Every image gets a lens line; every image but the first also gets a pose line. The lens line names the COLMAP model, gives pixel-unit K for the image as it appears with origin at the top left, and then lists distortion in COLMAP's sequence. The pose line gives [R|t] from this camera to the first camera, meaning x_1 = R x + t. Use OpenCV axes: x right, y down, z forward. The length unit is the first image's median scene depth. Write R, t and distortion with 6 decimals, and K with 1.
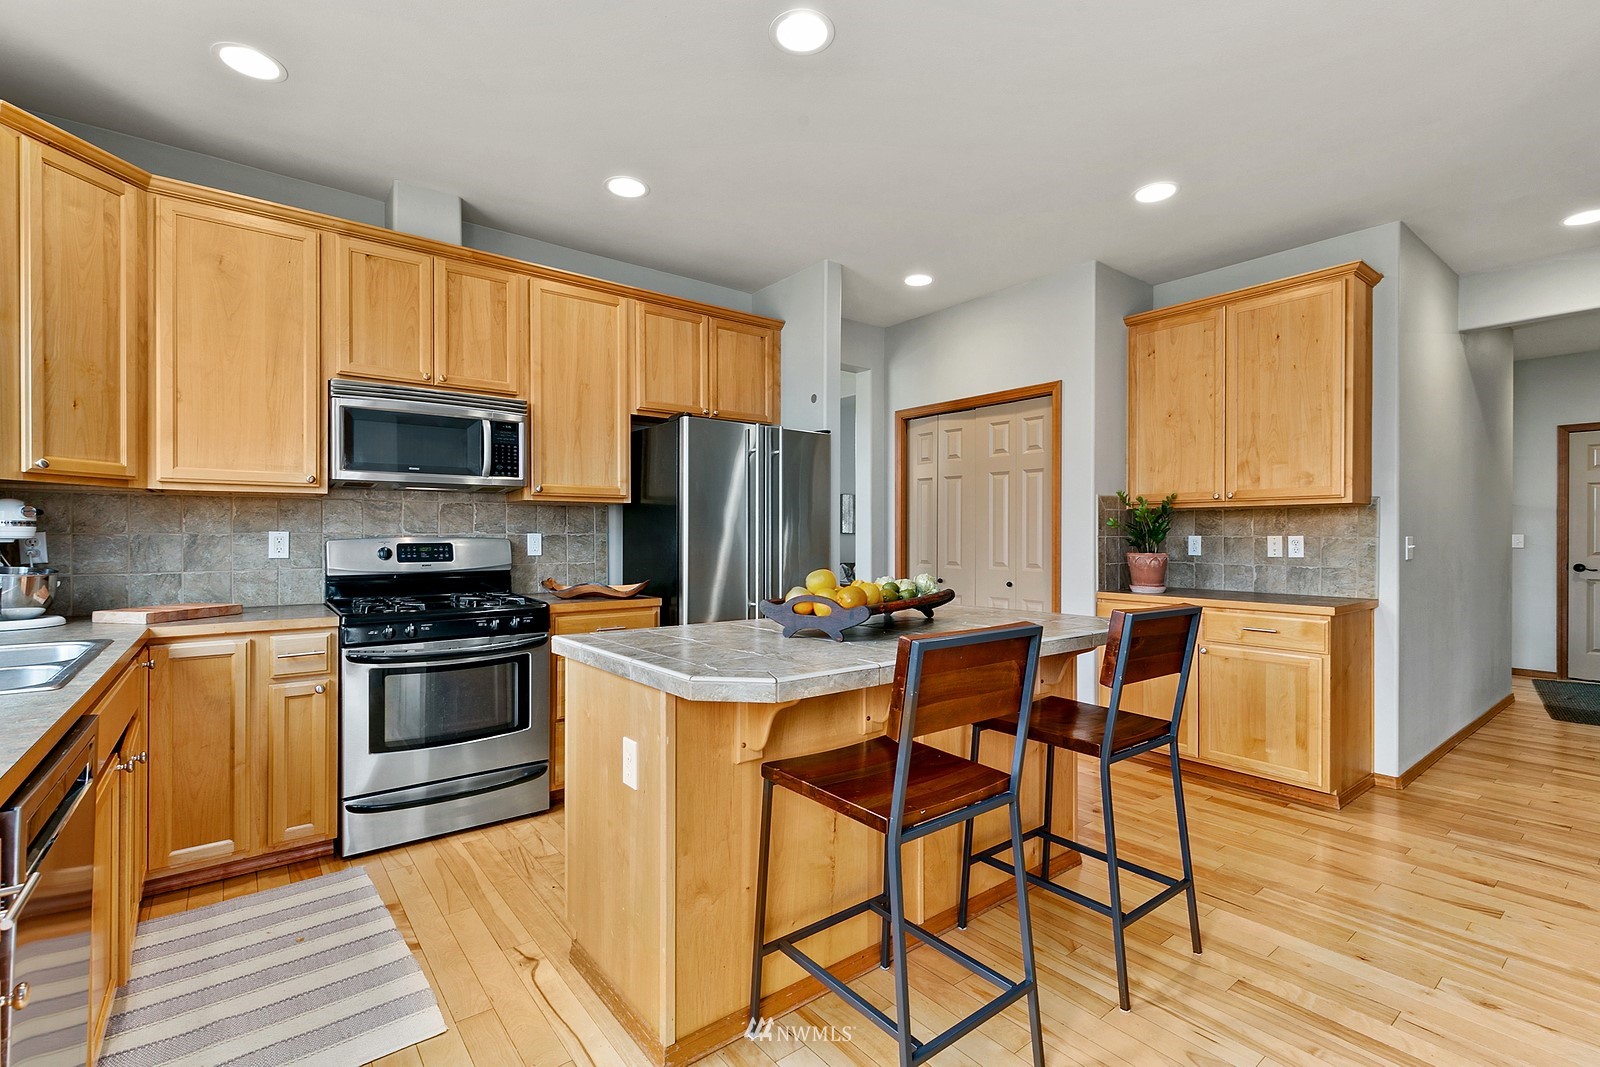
lens RADIAL K [[723.9, 0, 795.0], [0, 723.9, 538.2], [0, 0, 1]] dist [0.010513, -0.001964]
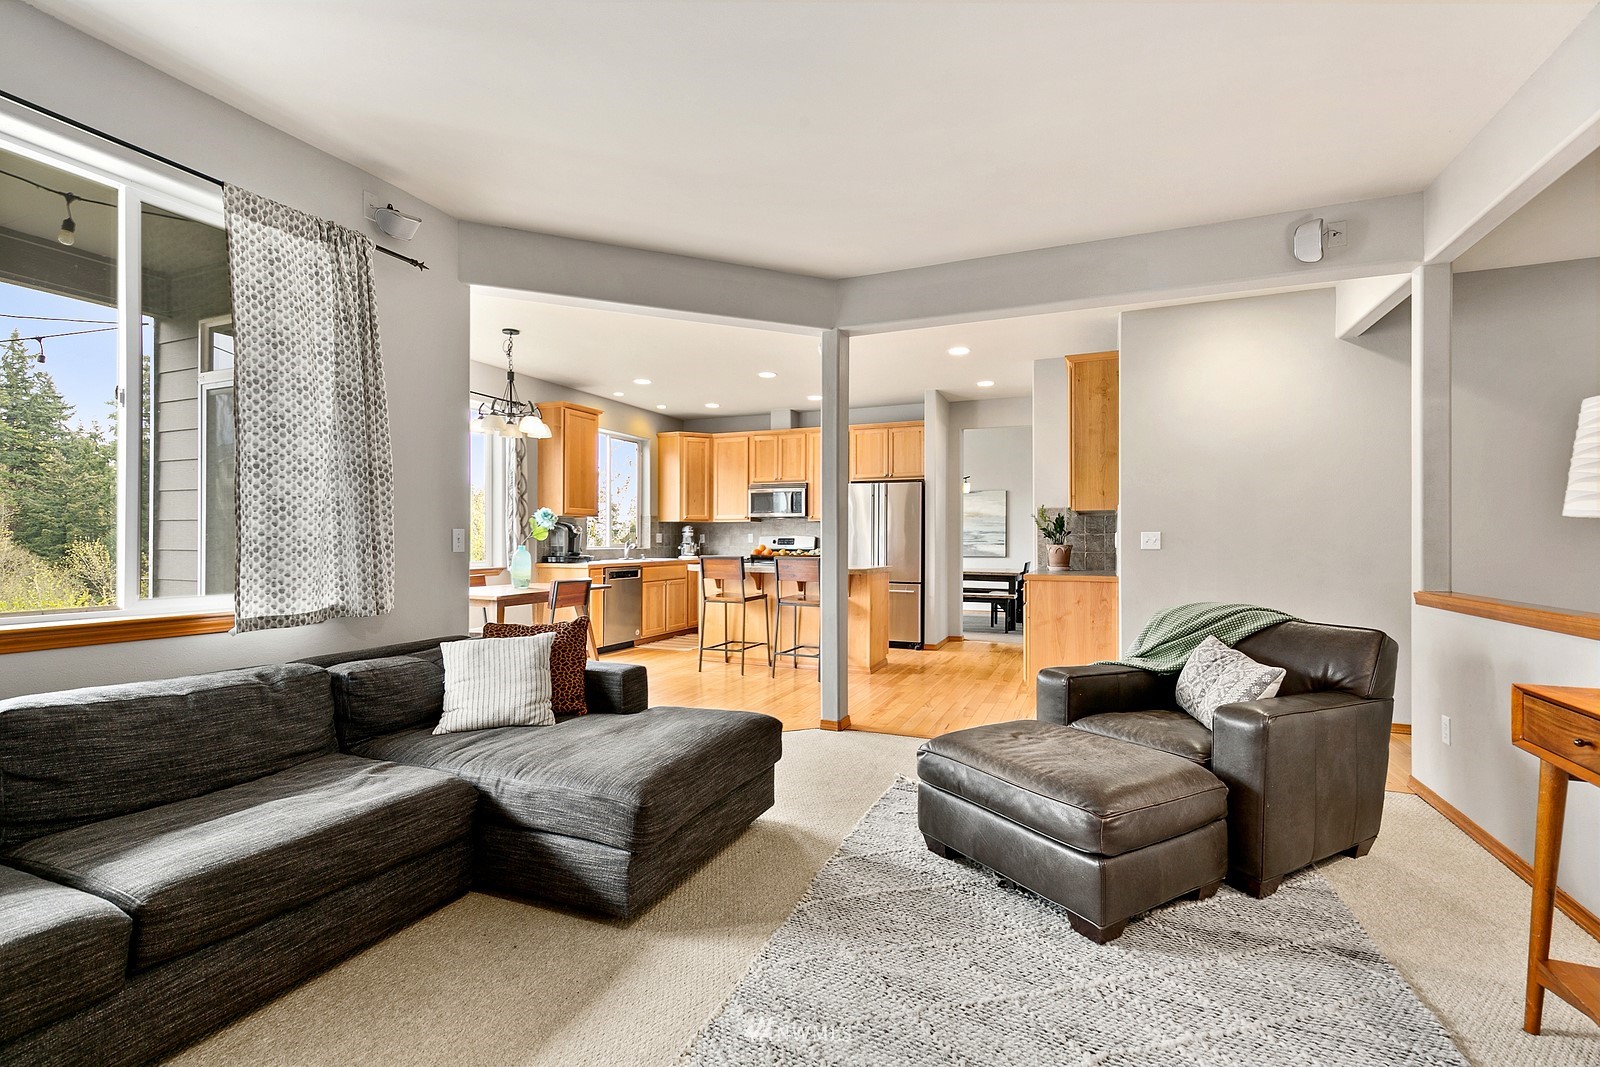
lens RADIAL K [[723.9, 0, 798.5], [0, 723.9, 533.7], [0, 0, 1]] dist [0.010513, -0.001964]
pose [[0.490603, -0.008492, -0.871342, 1.976453], [-0.000651, 0.999949, -0.010112, 0.019693], [0.871383, 0.005528, 0.490572, -0.301475]]
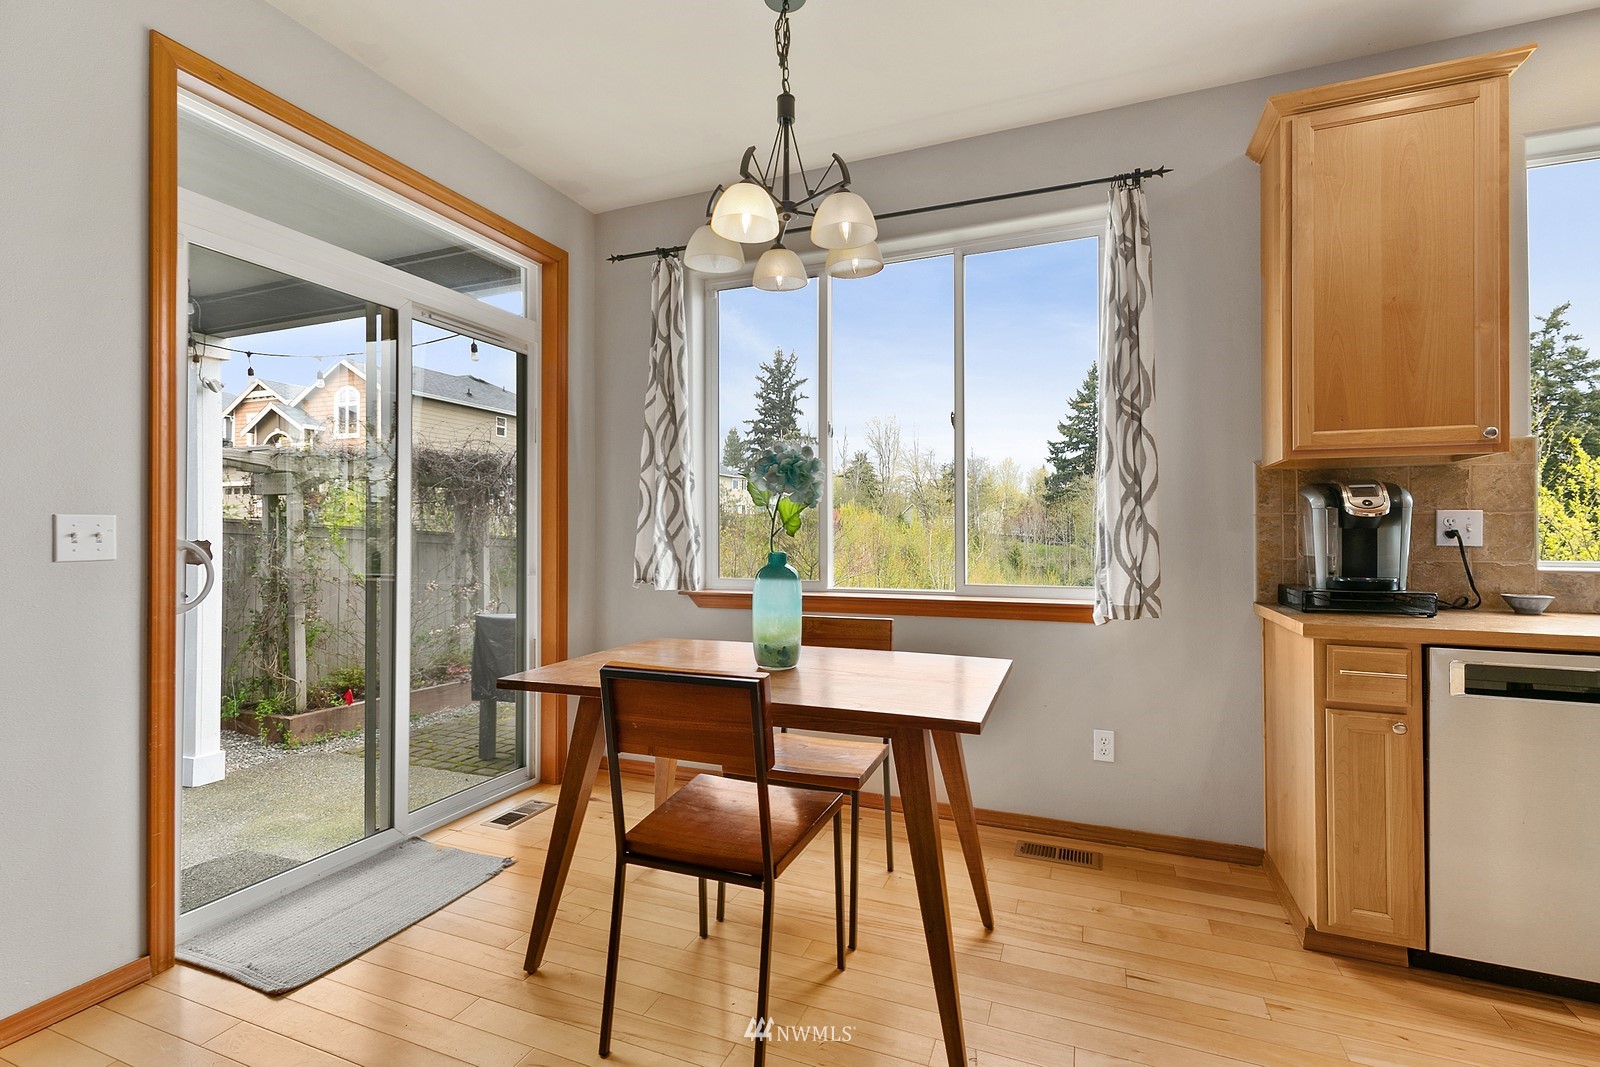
lens RADIAL K [[723.9, 0, 798.6], [0, 723.9, 525.7], [0, 0, 1]] dist [0.010513, -0.001964]
pose [[-0.863194, -0.007245, -0.504820, 0.415849], [-0.002222, 0.999942, -0.010550, 0.014341], [0.504867, -0.007985, -0.863160, 0.542539]]
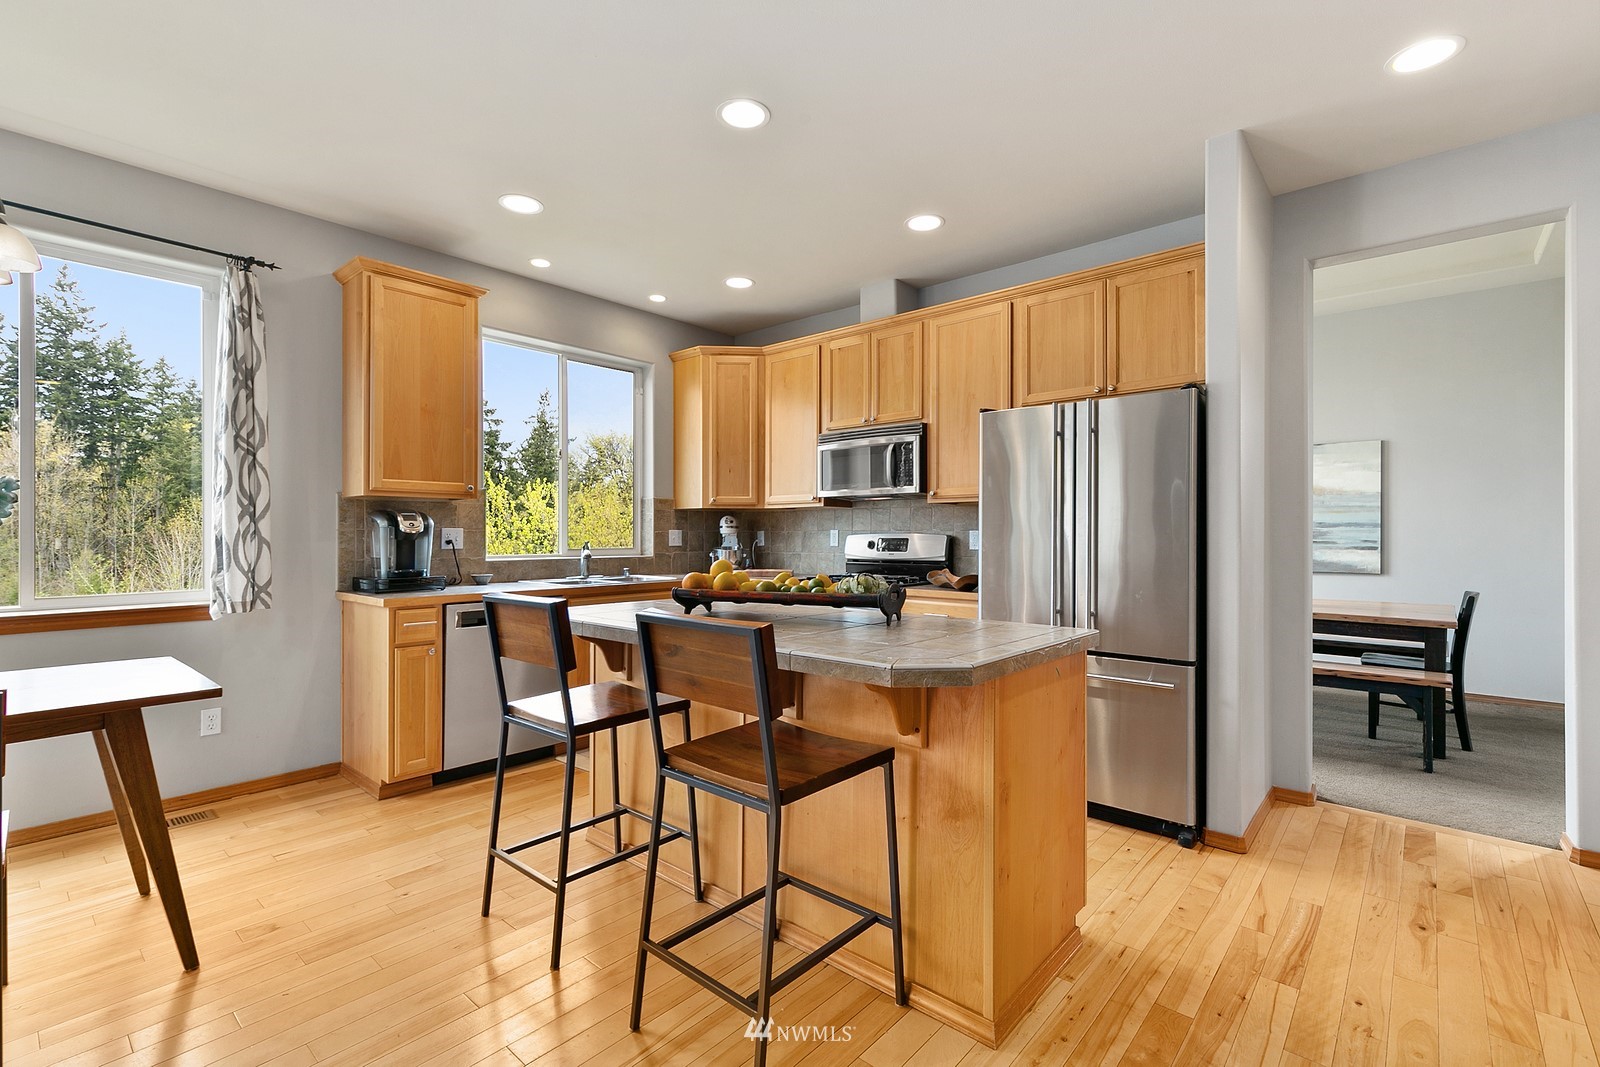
lens RADIAL K [[723.9, 0, 801.1], [0, 723.9, 528.7], [0, 0, 1]] dist [0.010513, -0.001964]
pose [[0.191385, -0.007793, -0.981484, 0.843610], [0.000563, 0.999969, -0.007829, 0.000208], [0.981515, 0.000945, 0.191384, 0.602651]]
